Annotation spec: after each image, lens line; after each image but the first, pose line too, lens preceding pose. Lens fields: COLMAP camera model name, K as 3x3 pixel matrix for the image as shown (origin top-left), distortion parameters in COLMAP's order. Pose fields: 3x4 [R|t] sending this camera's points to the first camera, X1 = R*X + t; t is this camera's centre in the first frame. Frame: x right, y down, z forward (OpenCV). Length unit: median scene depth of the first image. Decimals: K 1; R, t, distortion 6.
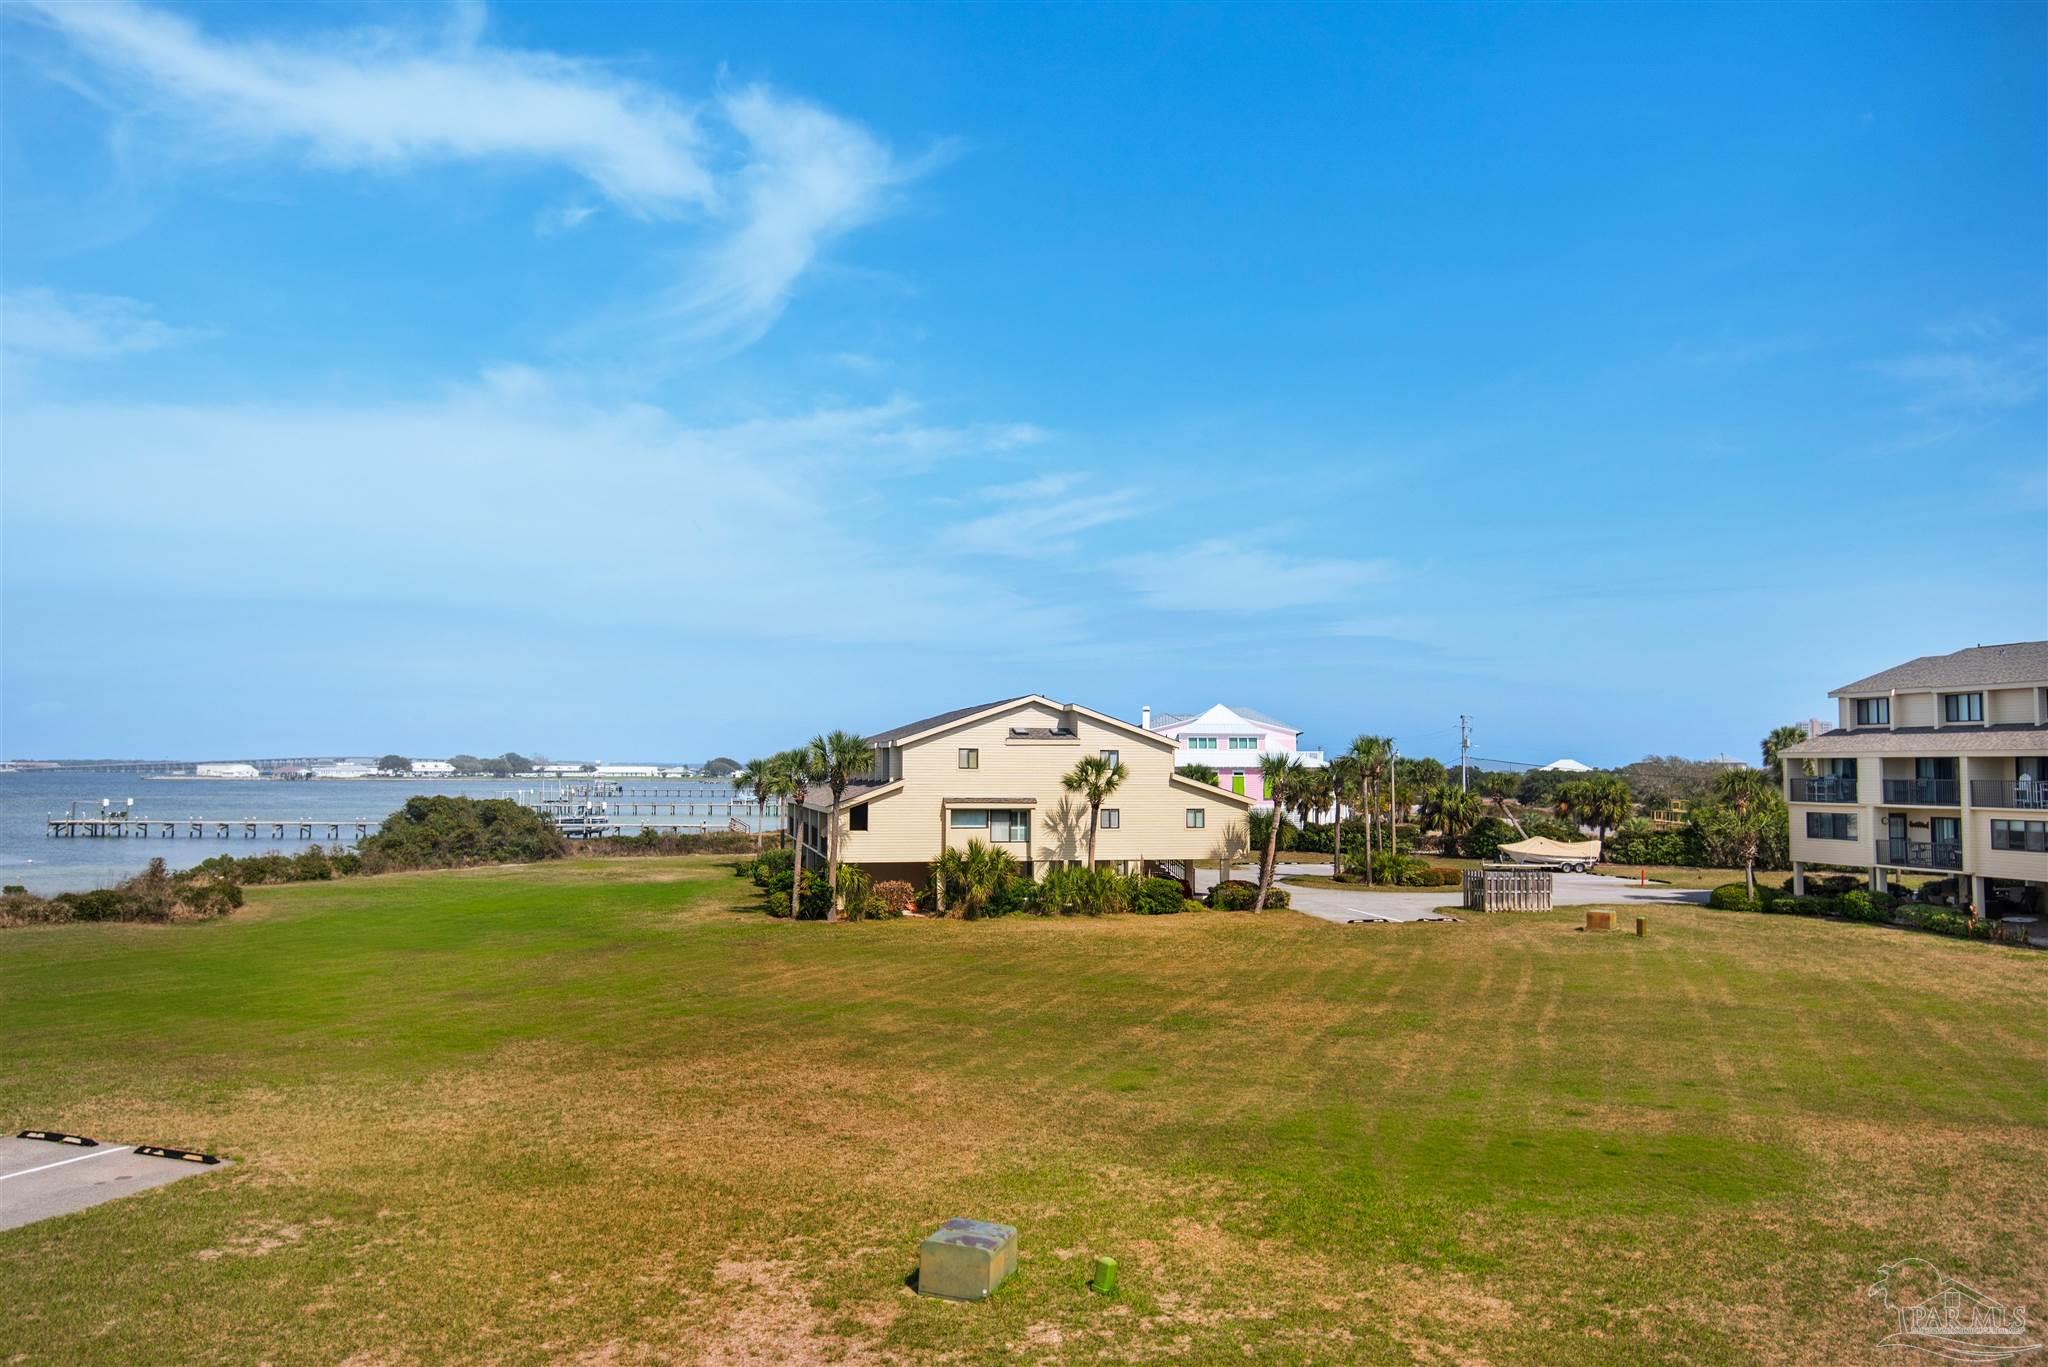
lens RADIAL K [[1459.5, 0, 1021.4], [0, 1459.5, 695.0], [0, 0, 1]] dist [0.031630, -0.030040]
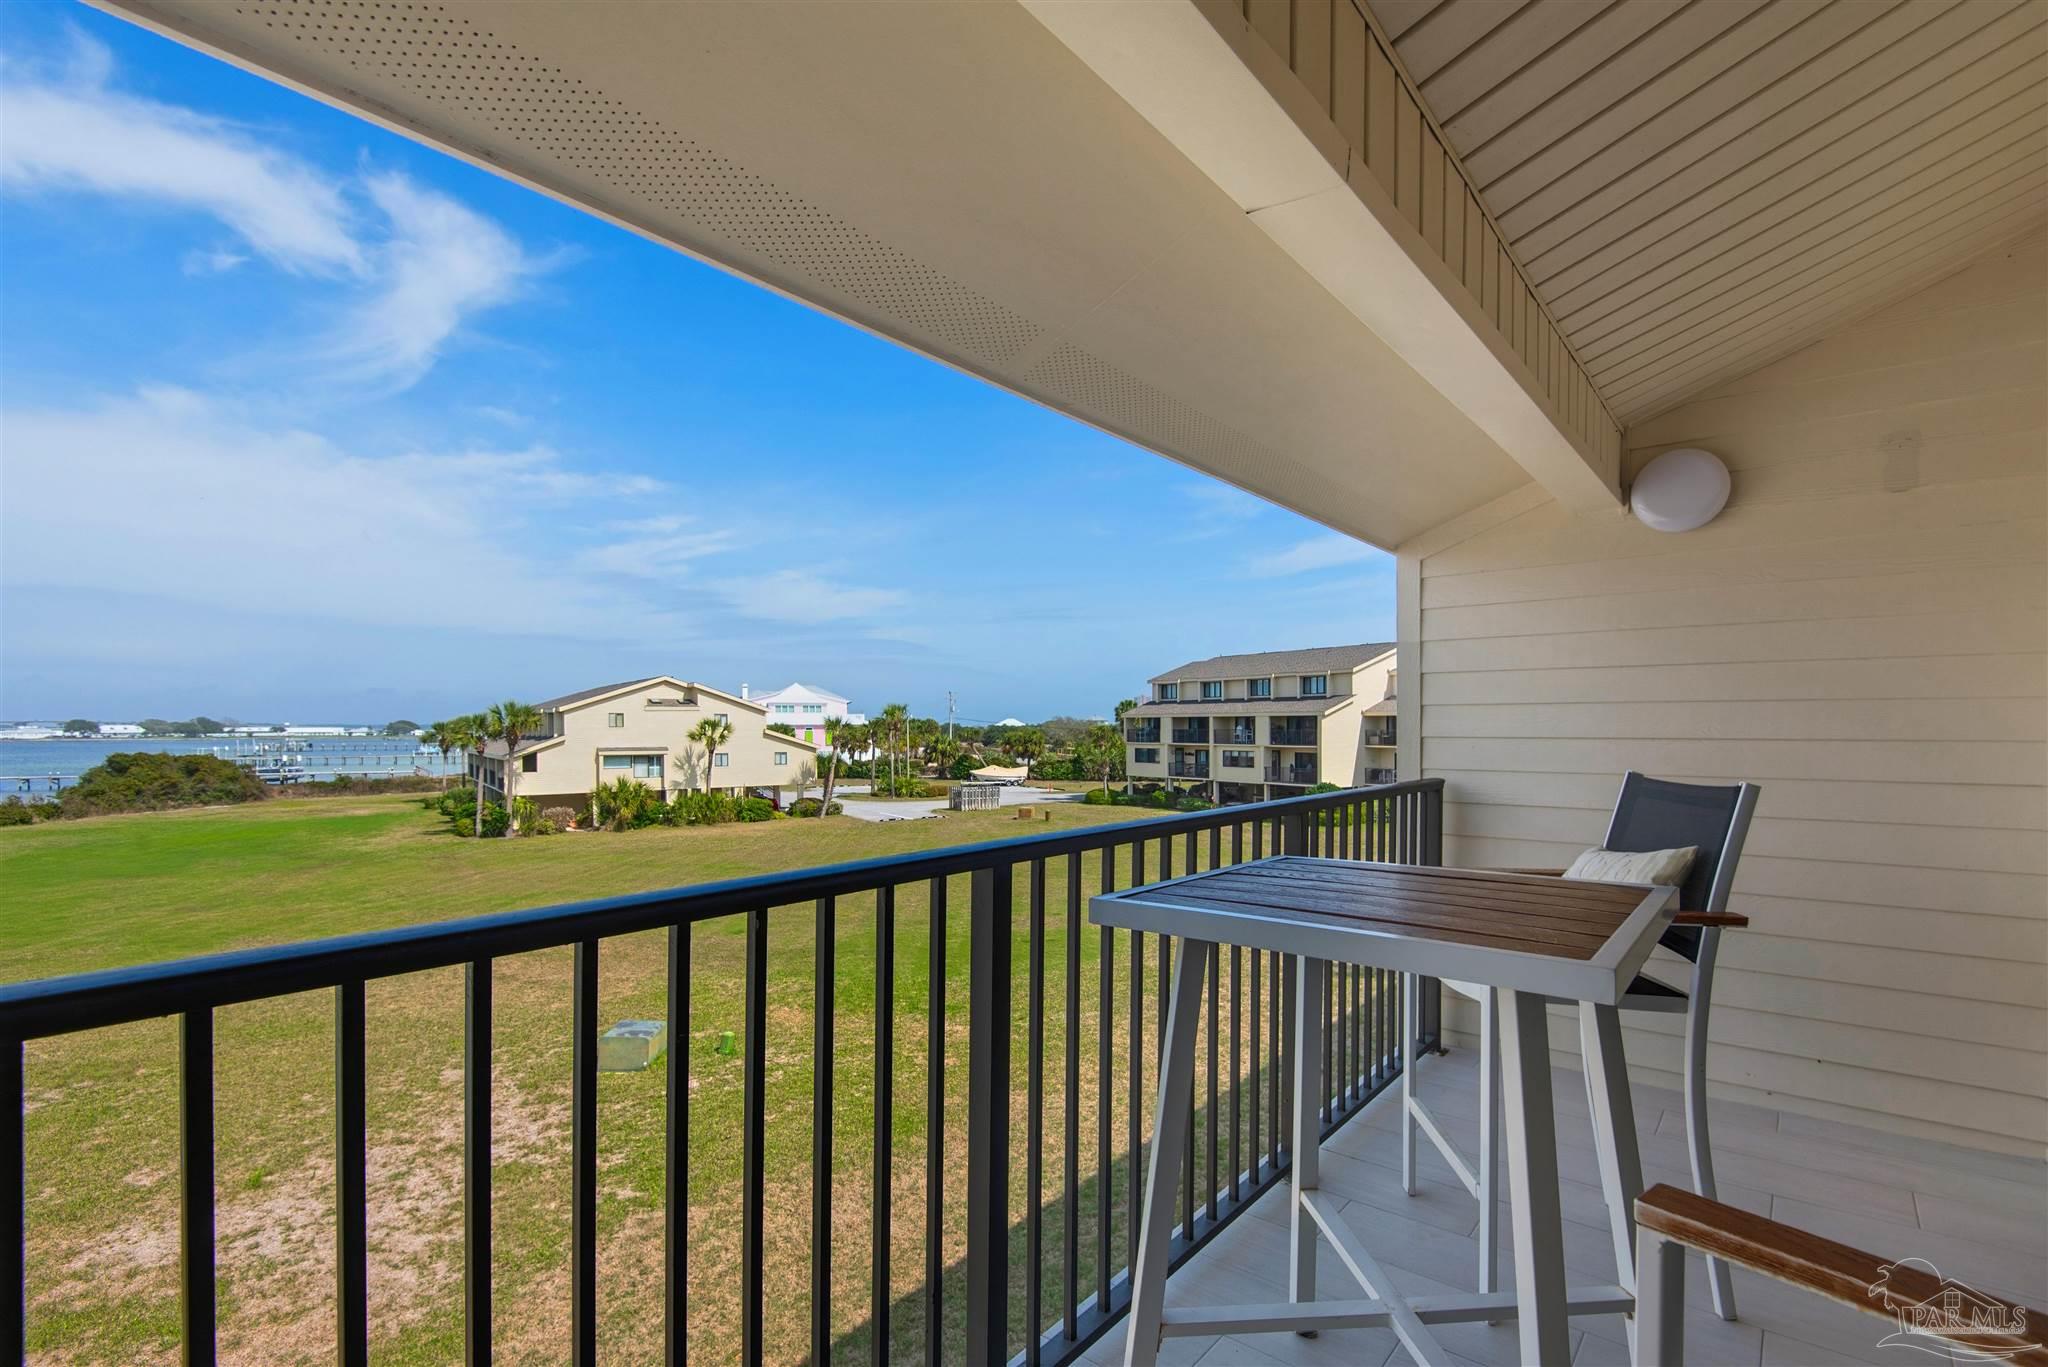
lens RADIAL K [[965.2, 0, 1075.3], [0, 965.2, 726.6], [0, 0, 1]] dist [0.004690, -0.005066]
pose [[0.912762, -0.007948, 0.408414, -0.012602], [-0.012972, 0.998743, 0.048425, -0.002137], [-0.408285, -0.049499, 0.911511, -0.050222]]
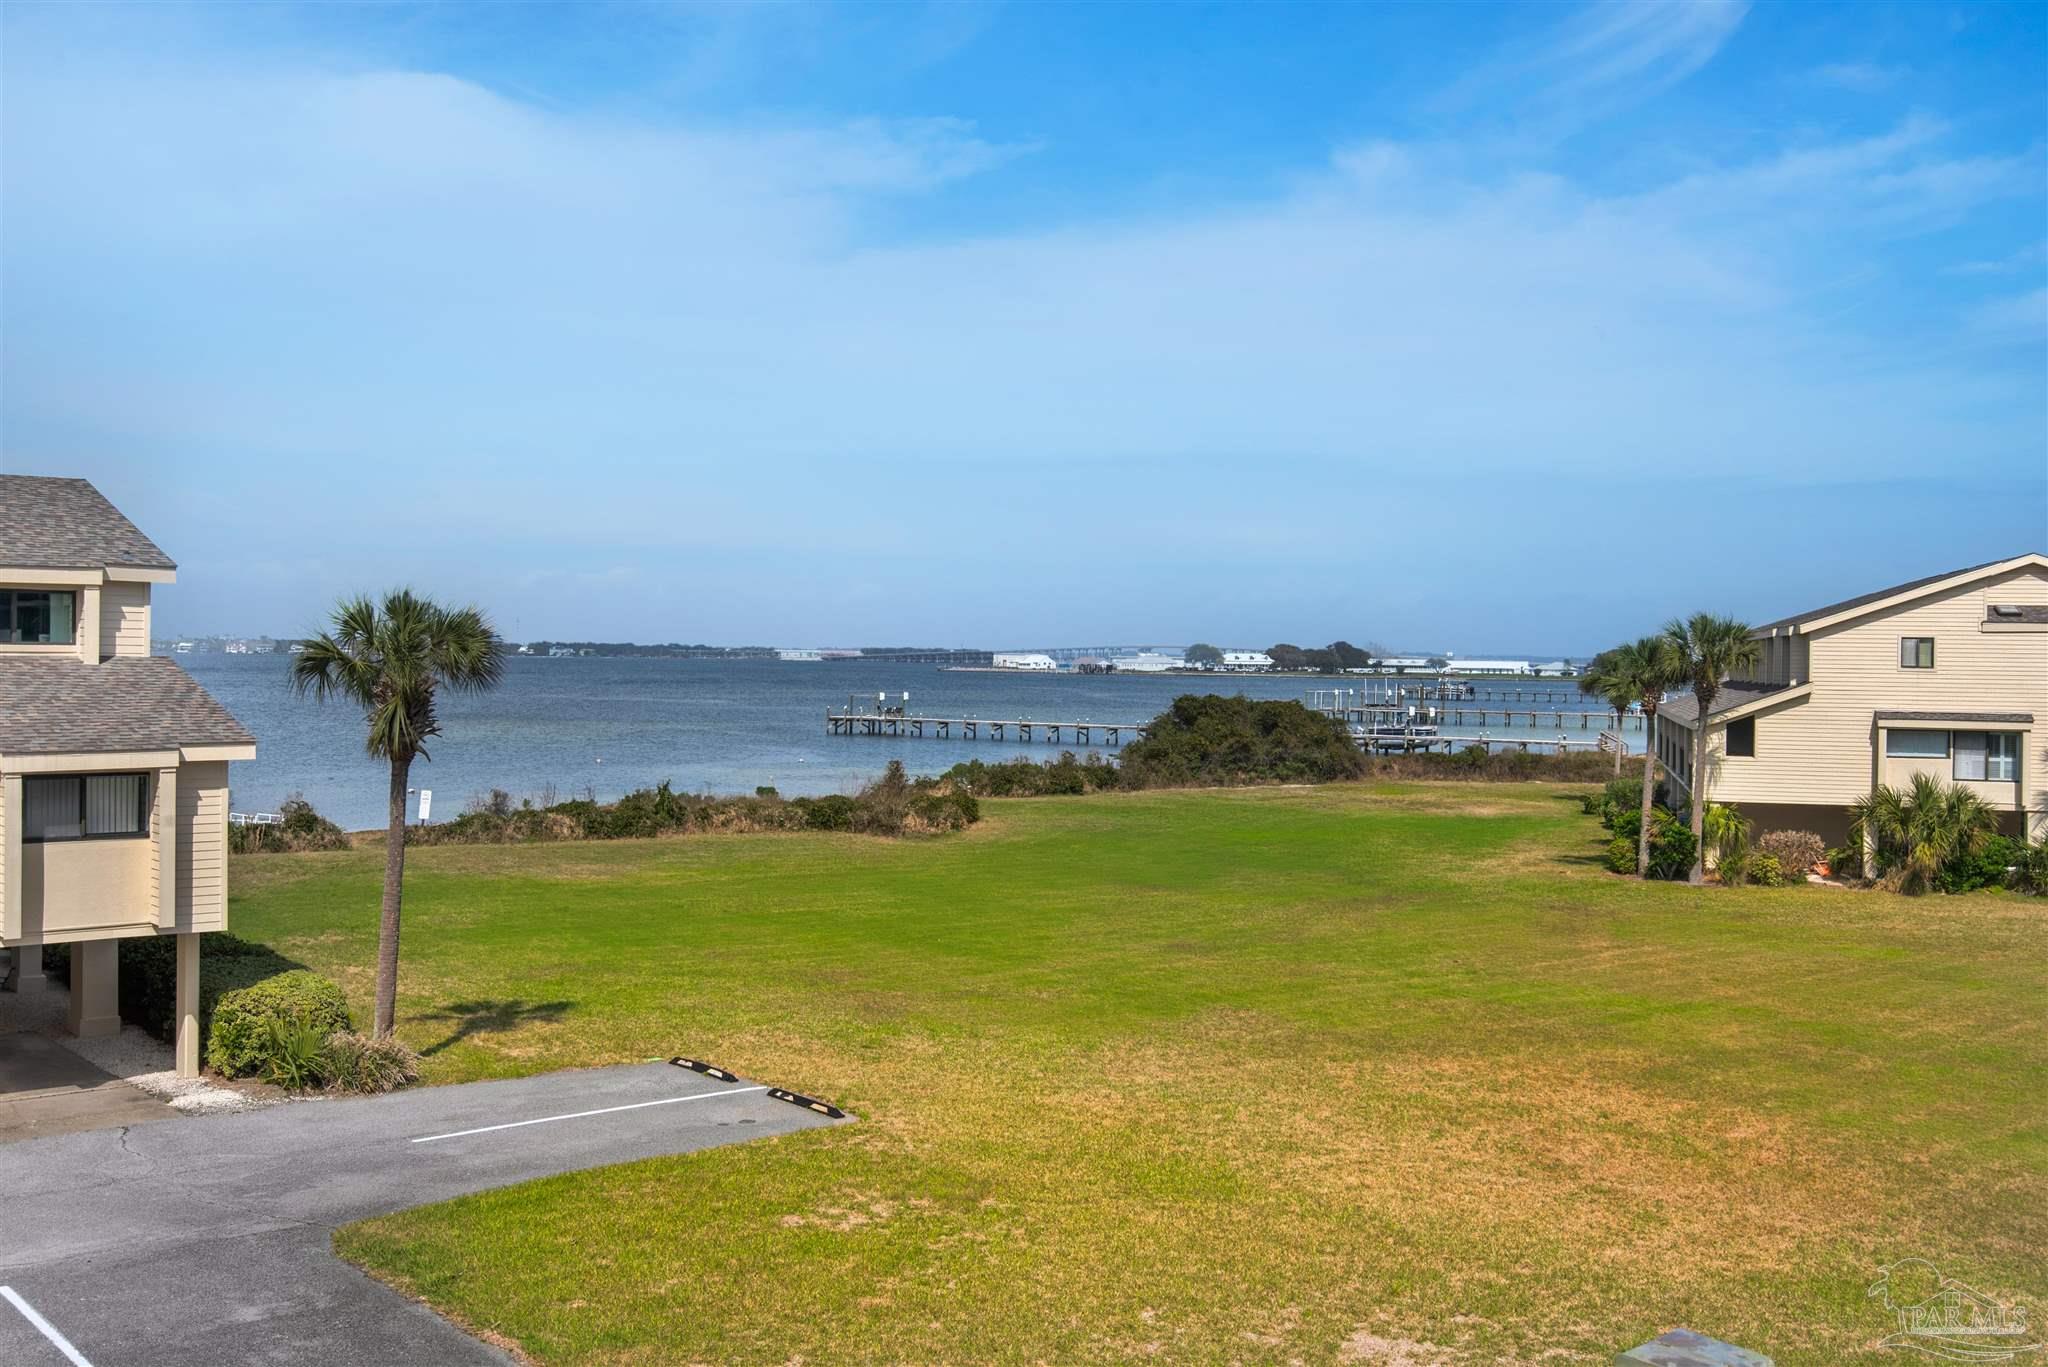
lens RADIAL K [[1971.3, 0, 1068.1], [0, 1971.3, 605.0], [0, 0, 1]] dist [0.020737, 0.000000]
pose [[0.879997, -0.005603, -0.474946, 0.054186], [0.015299, 0.999746, 0.016553, 0.000774], [0.474732, -0.021833, 0.879859, 0.024287]]
